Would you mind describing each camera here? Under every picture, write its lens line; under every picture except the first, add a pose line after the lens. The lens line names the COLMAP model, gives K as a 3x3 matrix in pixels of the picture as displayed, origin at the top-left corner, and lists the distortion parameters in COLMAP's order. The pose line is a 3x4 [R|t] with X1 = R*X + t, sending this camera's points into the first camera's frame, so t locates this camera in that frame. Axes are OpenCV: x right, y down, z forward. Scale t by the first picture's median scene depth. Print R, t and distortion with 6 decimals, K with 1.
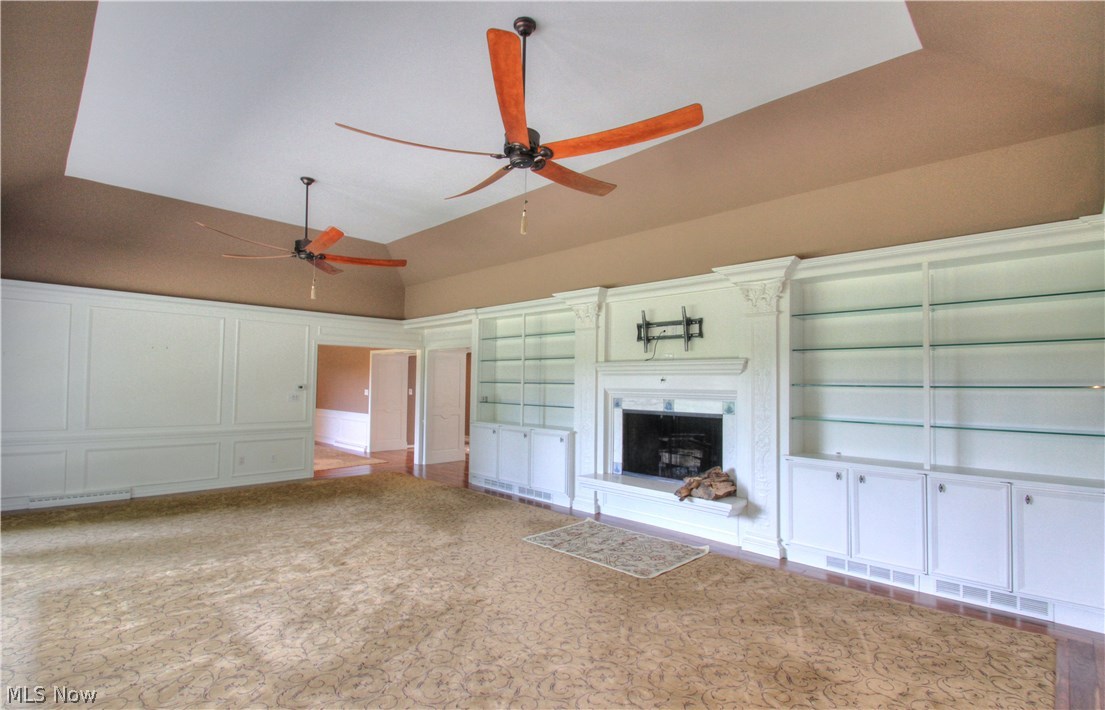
lens RADIAL K [[516.7, 0, 542.7], [0, 516.7, 358.2], [0, 0, 1]] dist [0.007068, -0.015831]
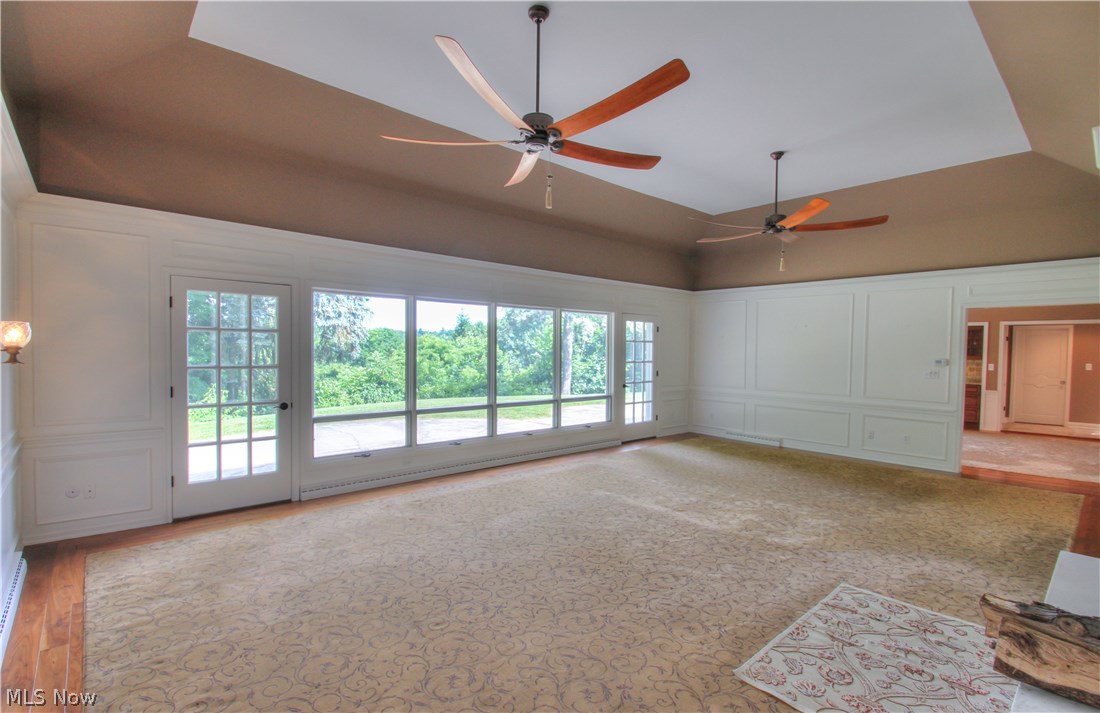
lens RADIAL K [[514.3, 0, 552.7], [0, 514.3, 360.8], [0, 0, 1]] dist [0.007068, -0.015831]
pose [[-0.049277, 0.009232, -0.998742, 0.662942], [0.034615, 0.999372, 0.007530, 0.042404], [0.998185, -0.034200, -0.049566, 0.684425]]
